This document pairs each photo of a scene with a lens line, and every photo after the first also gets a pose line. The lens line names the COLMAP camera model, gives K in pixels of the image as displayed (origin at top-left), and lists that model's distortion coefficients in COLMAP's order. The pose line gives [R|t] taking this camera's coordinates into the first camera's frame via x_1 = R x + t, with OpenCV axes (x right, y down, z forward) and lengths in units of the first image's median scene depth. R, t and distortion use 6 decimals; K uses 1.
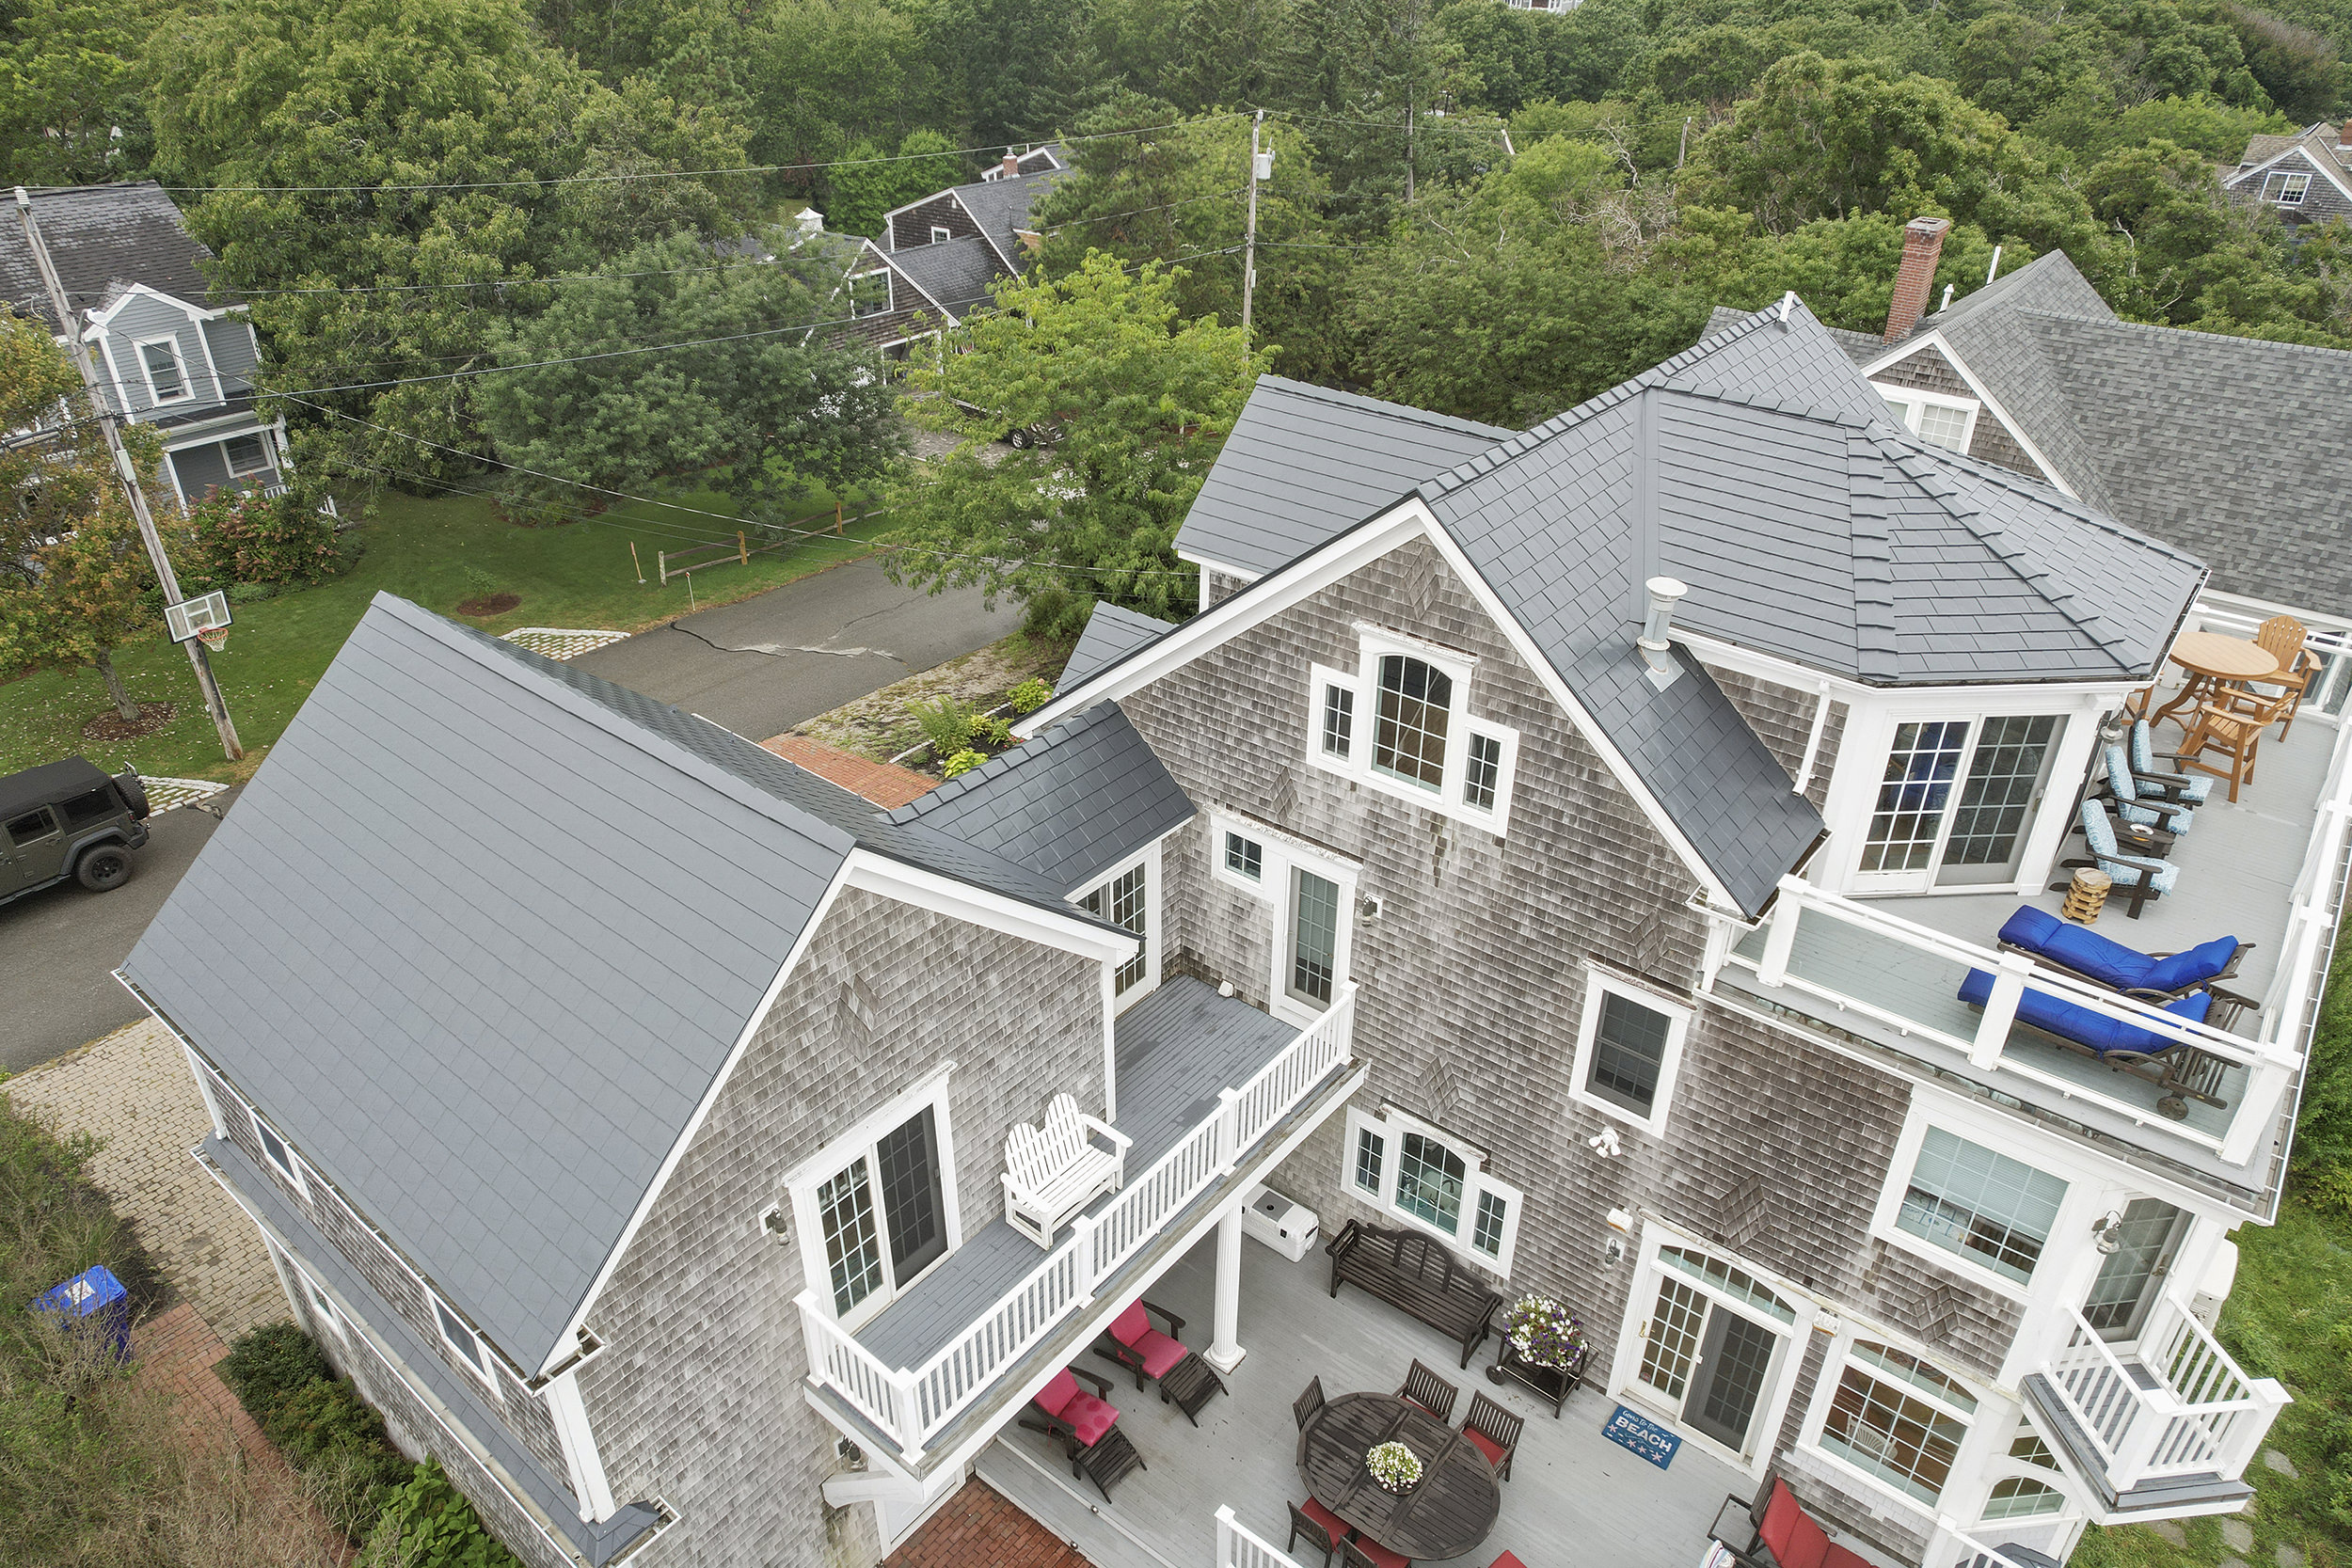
lens RADIAL K [[1539.4, 0, 1172.4], [0, 1539.4, 763.3], [0, 0, 1]] dist [-0.074431, 0.071420]
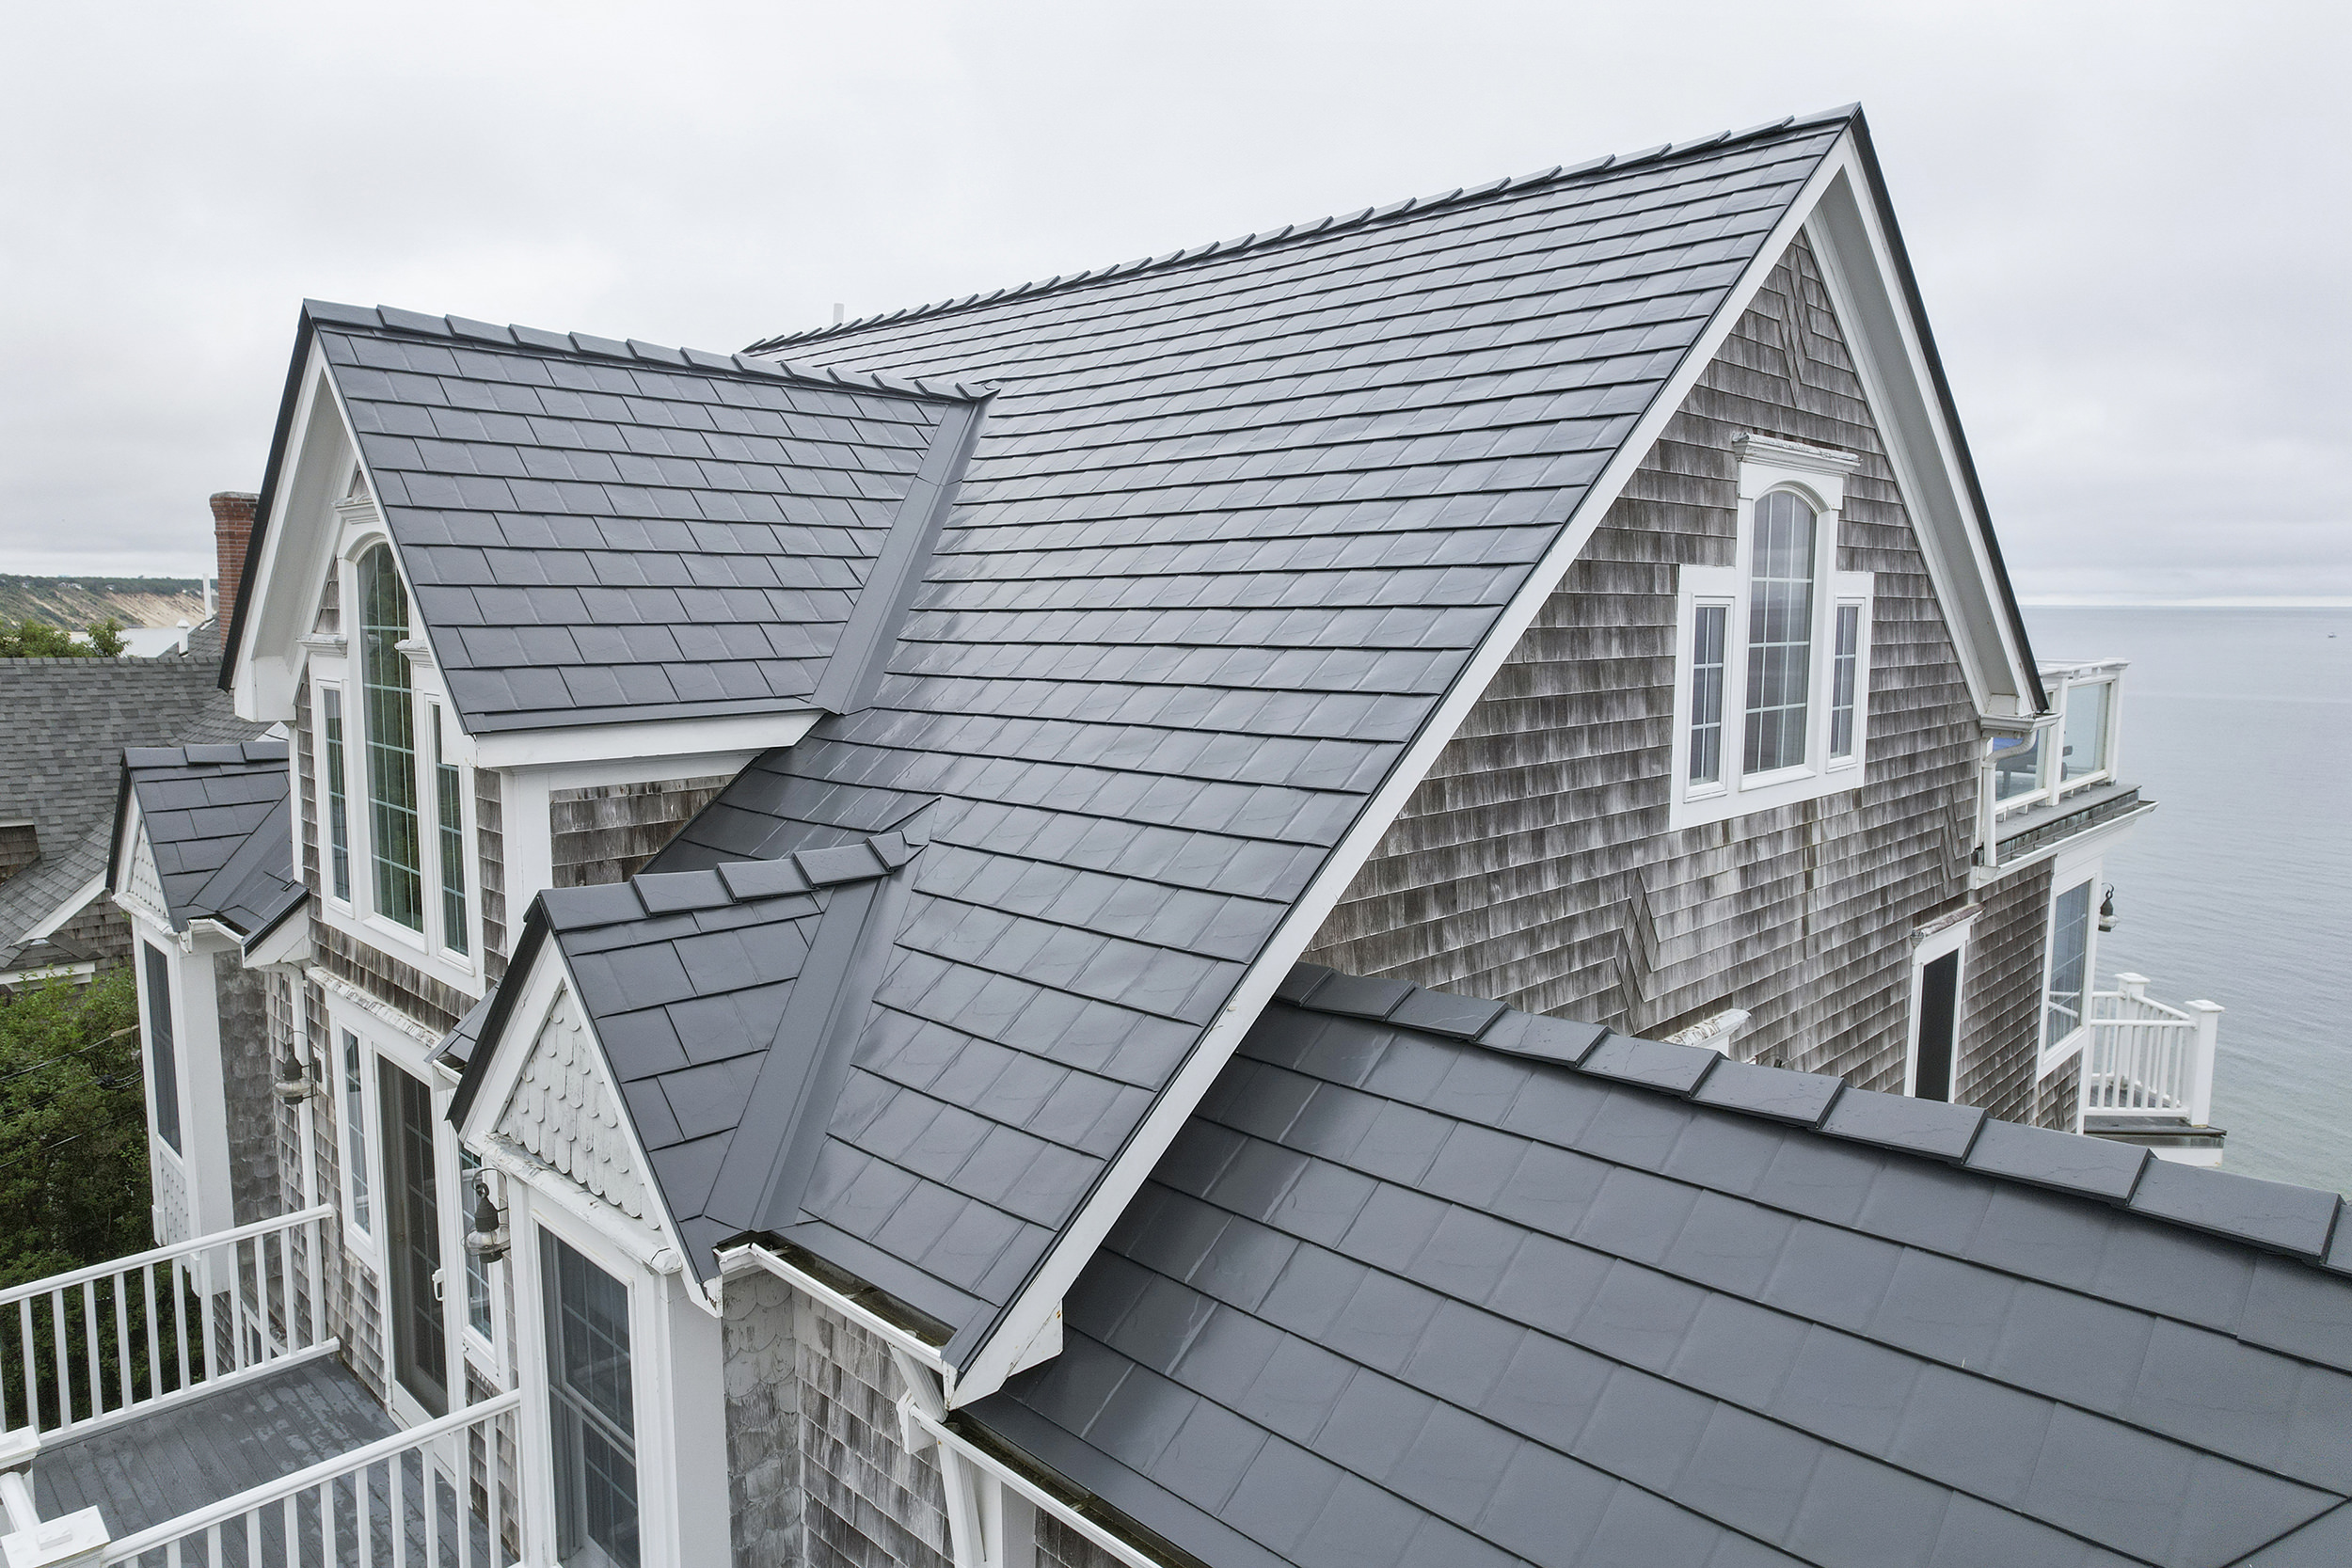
lens RADIAL K [[1501.0, 0, 1172.5], [0, 1501.0, 761.8], [0, 0, 1]] dist [-0.070822, 0.067184]
pose [[0.114203, -0.114079, 0.986886, -0.315907], [0.491499, 0.869783, 0.043666, -0.096774], [-0.863358, 0.480066, 0.155401, 0.994872]]
